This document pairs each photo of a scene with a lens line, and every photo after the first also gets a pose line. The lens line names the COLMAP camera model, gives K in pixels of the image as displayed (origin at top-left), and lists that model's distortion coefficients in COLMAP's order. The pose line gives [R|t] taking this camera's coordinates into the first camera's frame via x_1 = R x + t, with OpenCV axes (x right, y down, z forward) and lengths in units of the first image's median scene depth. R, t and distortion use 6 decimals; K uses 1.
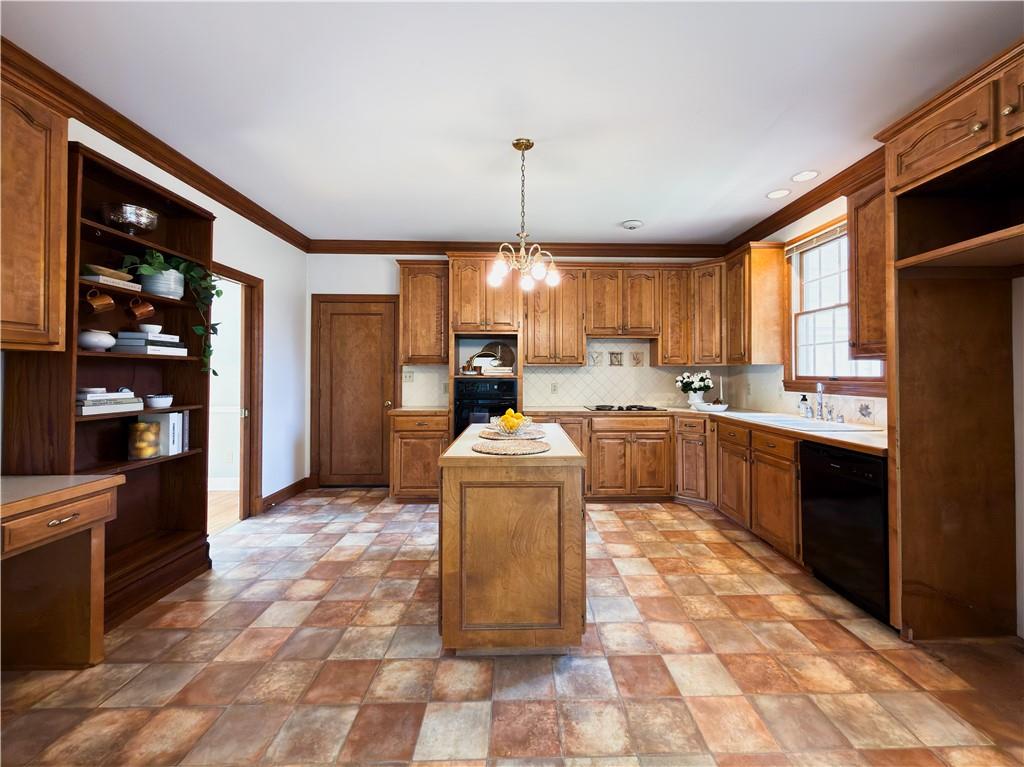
lens RADIAL K [[424.1, 0, 528.2], [0, 424.1, 368.1], [0, 0, 1]] dist [-0.000278, -0.000782]
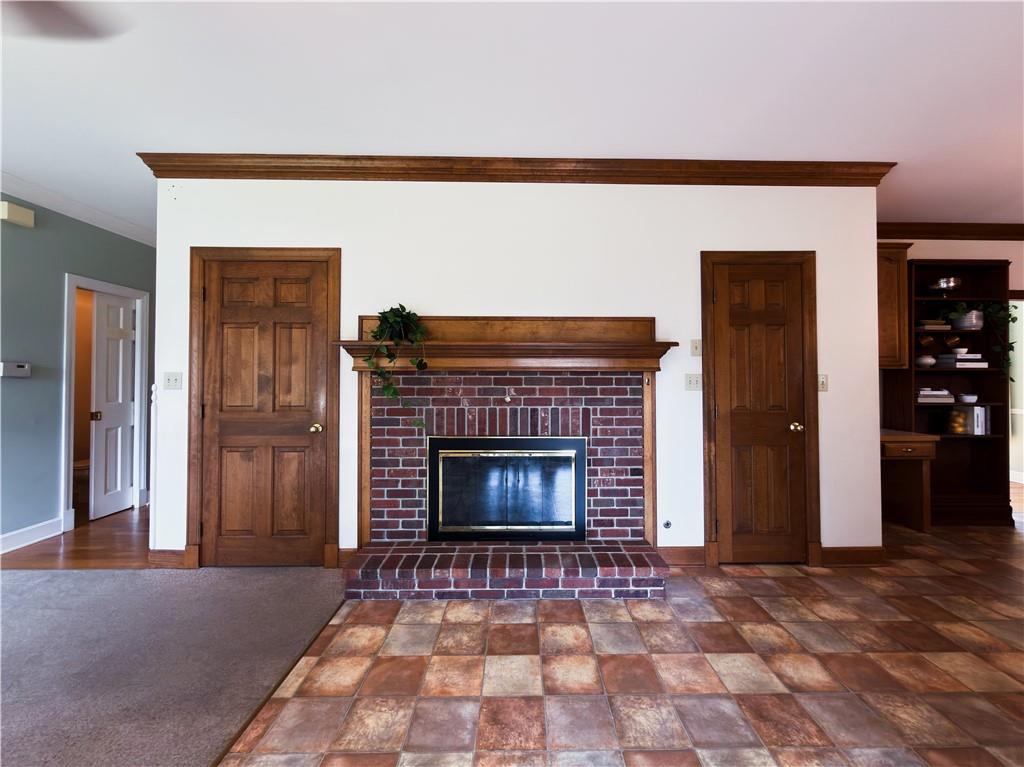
lens RADIAL K [[424.1, 0, 524.2], [0, 424.1, 375.2], [0, 0, 1]] dist [-0.000278, -0.000782]
pose [[-0.015408, -0.013119, -0.999795, 0.712260], [0.012192, 0.999837, -0.013308, -0.003575], [0.999807, -0.012394, -0.015246, -0.596683]]
